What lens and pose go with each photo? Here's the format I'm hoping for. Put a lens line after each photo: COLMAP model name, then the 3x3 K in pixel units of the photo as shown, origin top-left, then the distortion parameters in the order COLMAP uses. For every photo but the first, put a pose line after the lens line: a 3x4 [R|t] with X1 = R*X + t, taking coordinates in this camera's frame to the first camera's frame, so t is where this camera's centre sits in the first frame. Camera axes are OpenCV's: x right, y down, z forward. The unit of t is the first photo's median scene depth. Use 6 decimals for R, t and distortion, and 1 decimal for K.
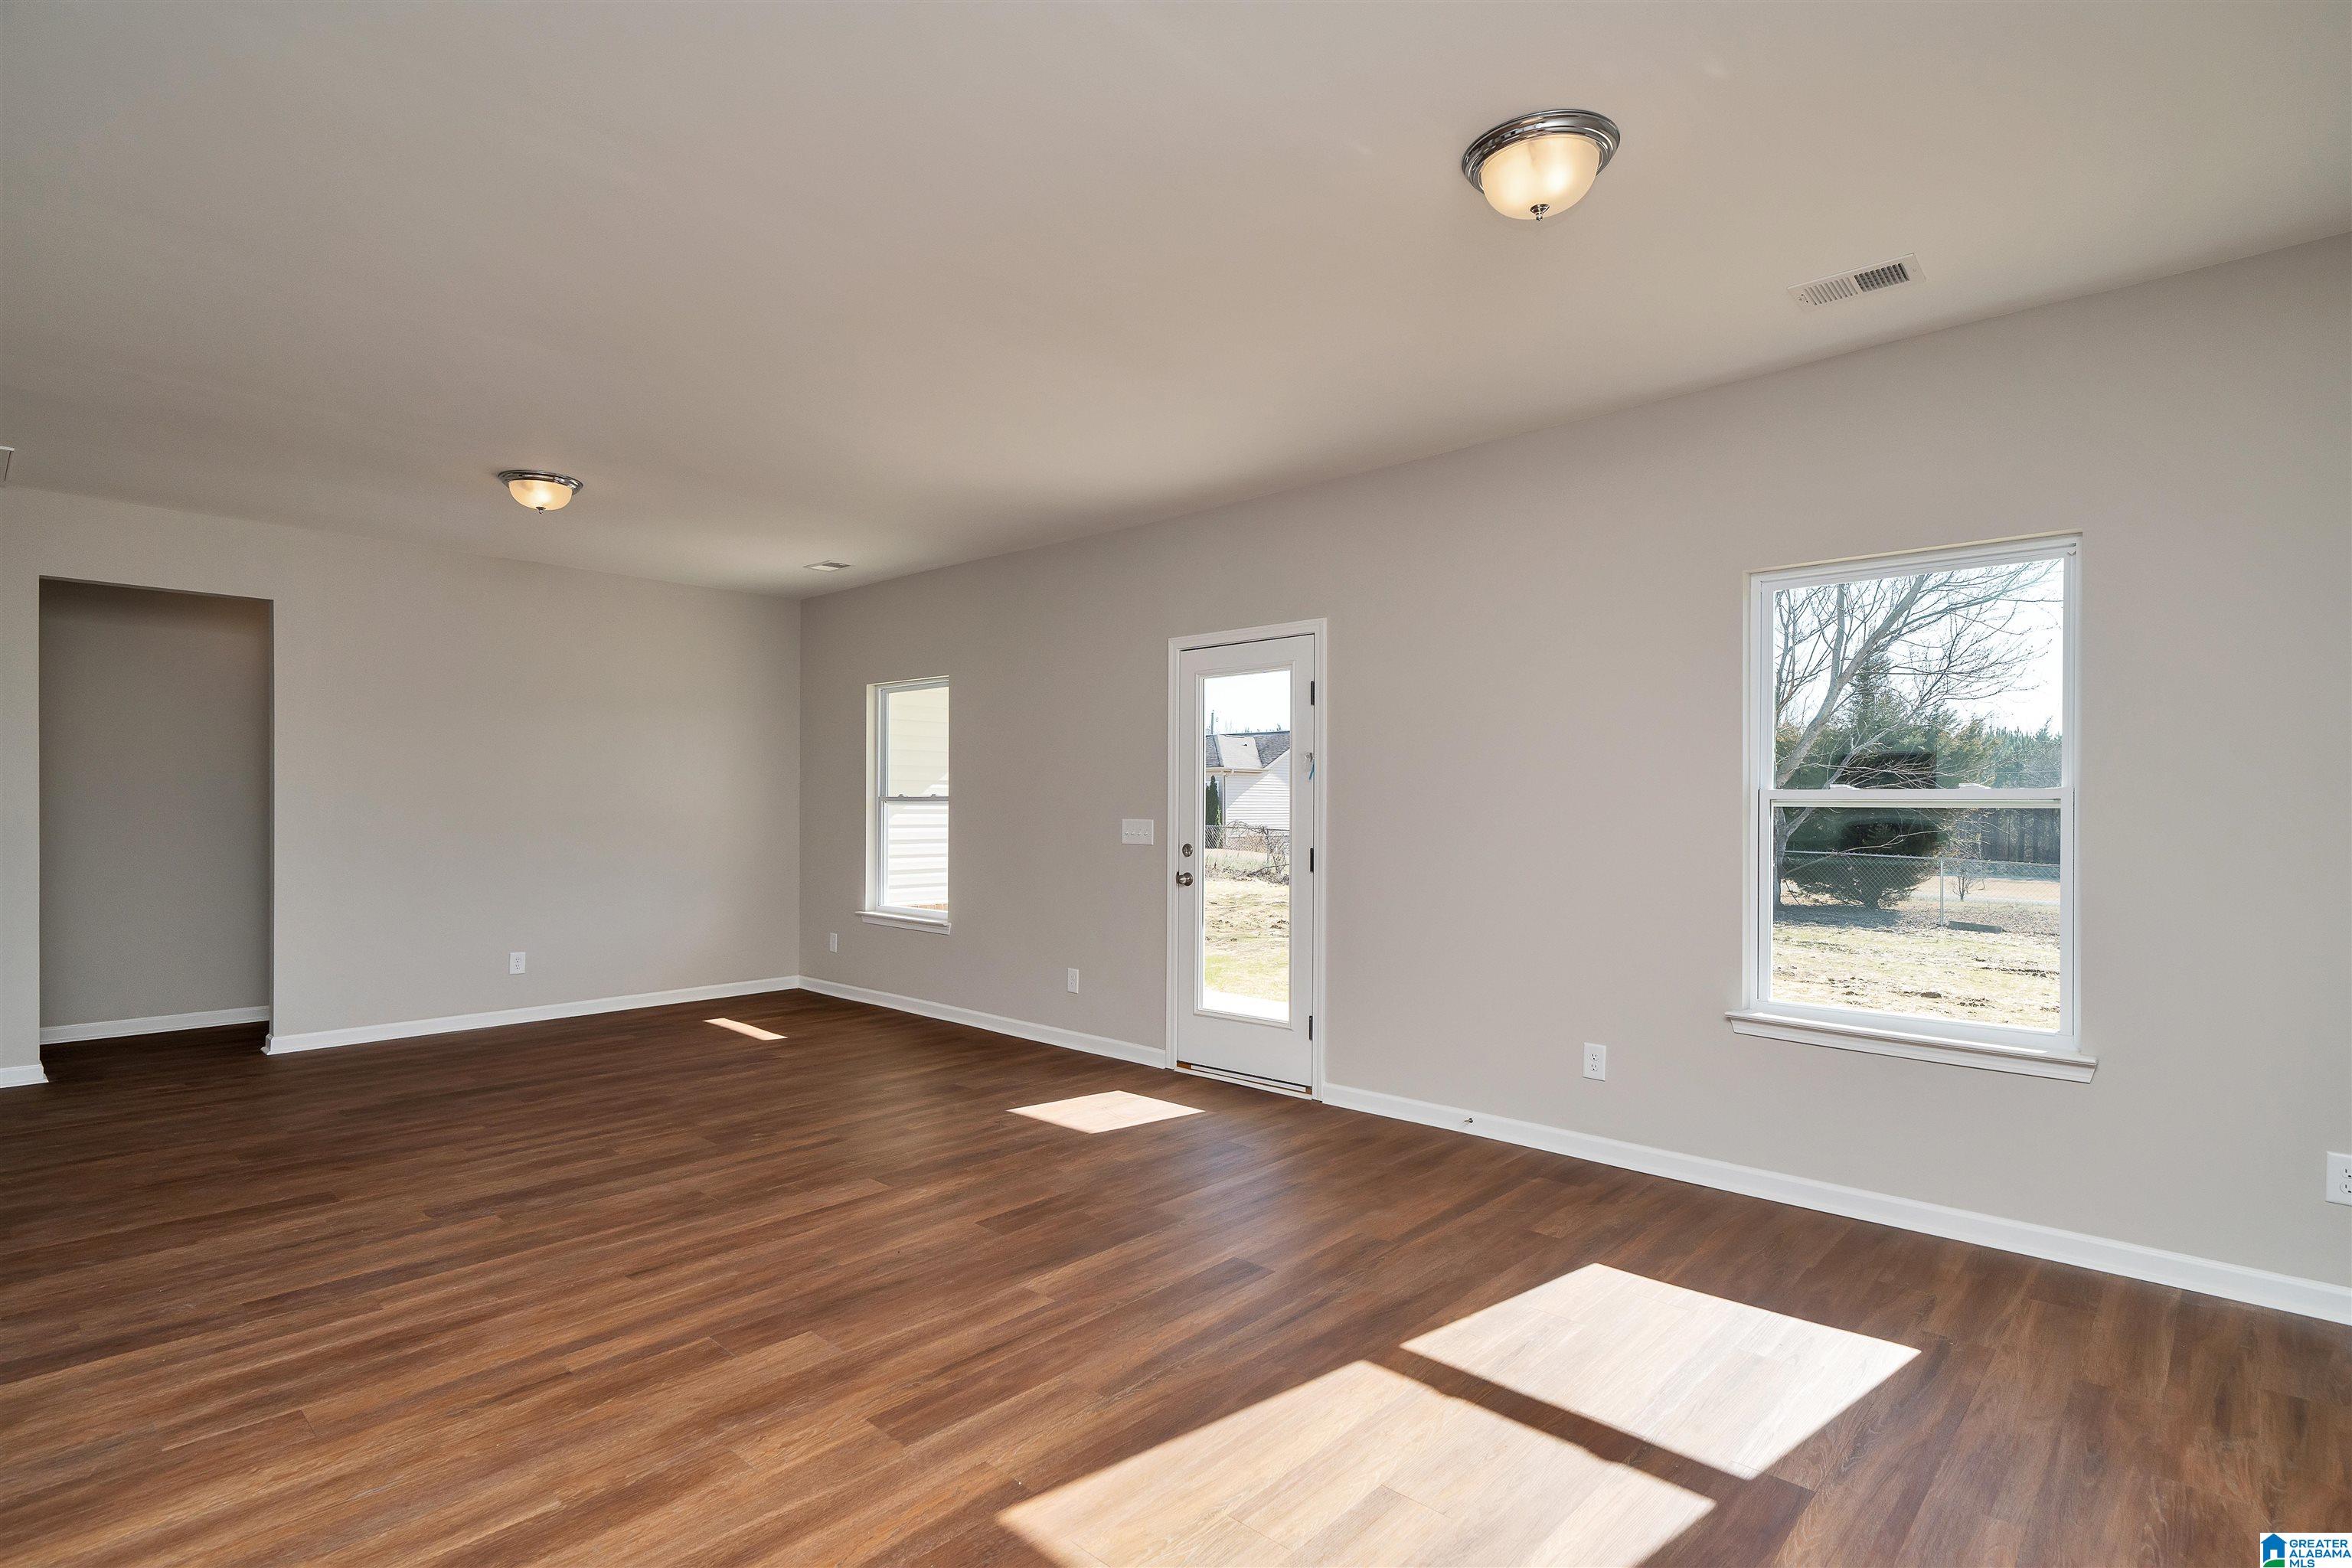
lens RADIAL K [[1150.7, 0, 1180.2], [0, 1150.7, 796.2], [0, 0, 1]] dist [-0.006426, -0.000173]
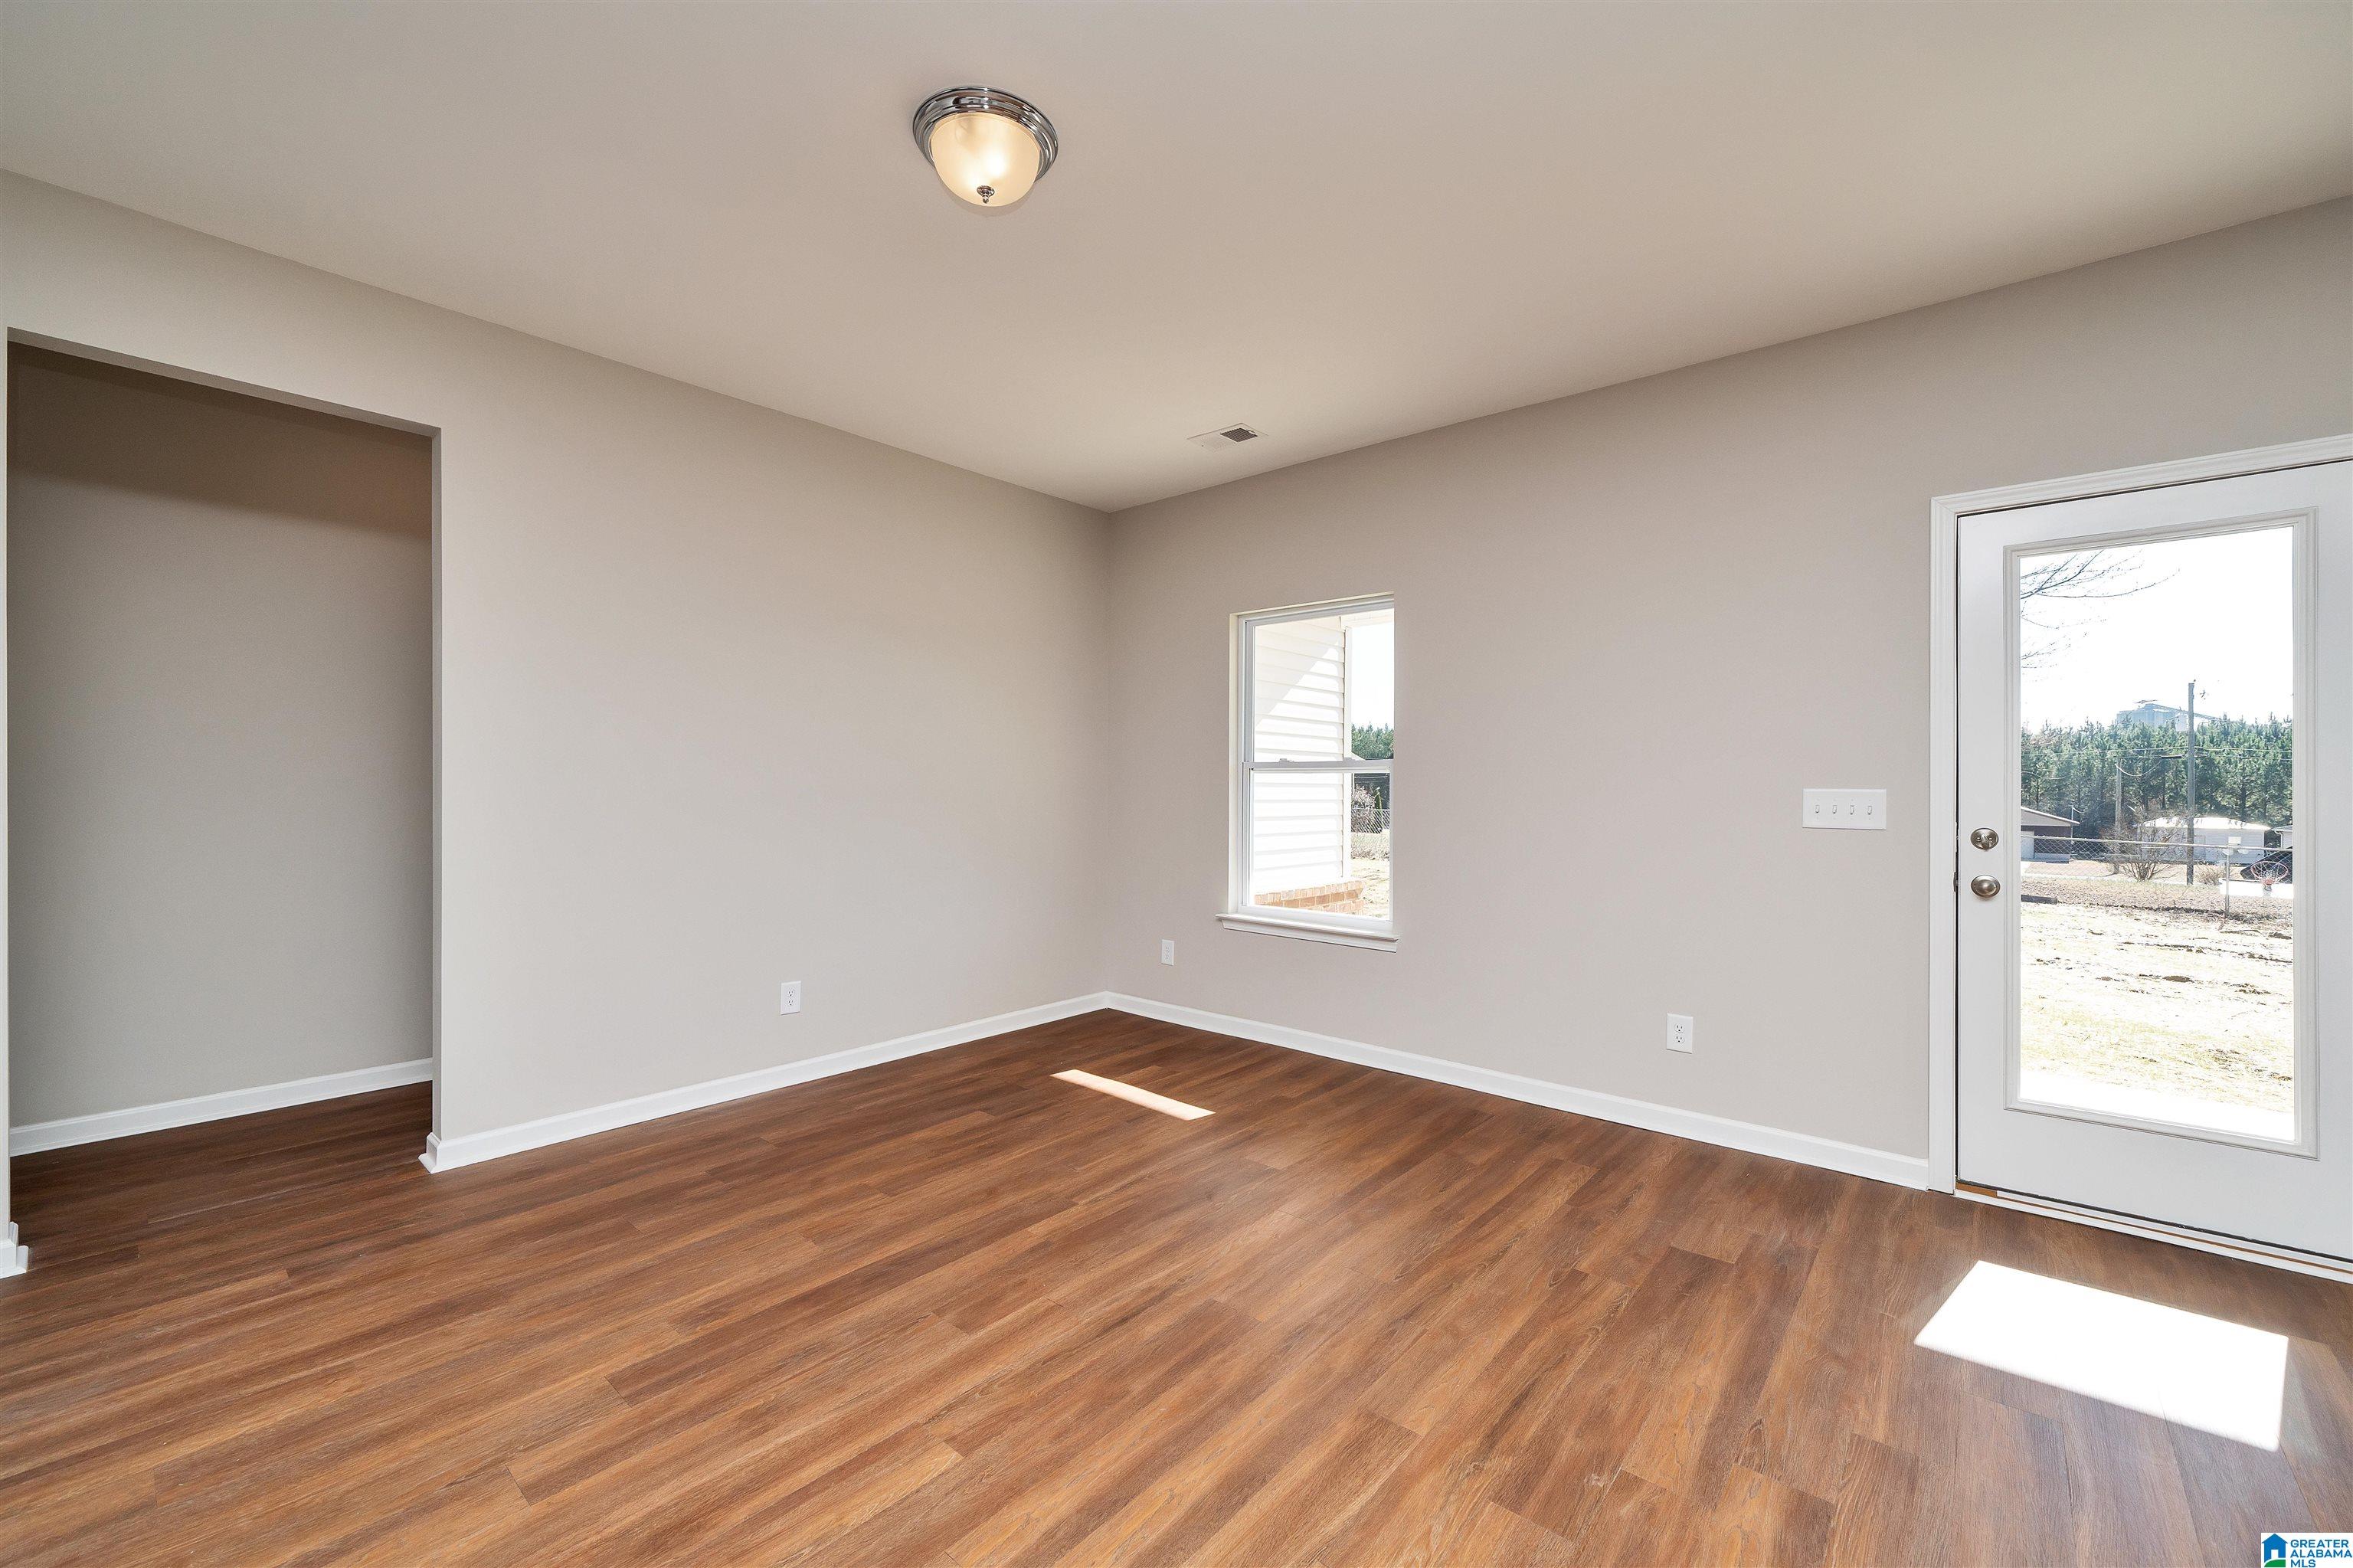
lens RADIAL K [[937.2, 0, 1168.7], [0, 937.2, 789.7], [0, 0, 1]] dist [-0.010485, -0.000045]
pose [[0.999798, 0.005957, 0.019202, -0.350559], [-0.006042, 0.999972, 0.004399, 0.017365], [-0.019175, -0.004514, 0.999806, 0.418003]]
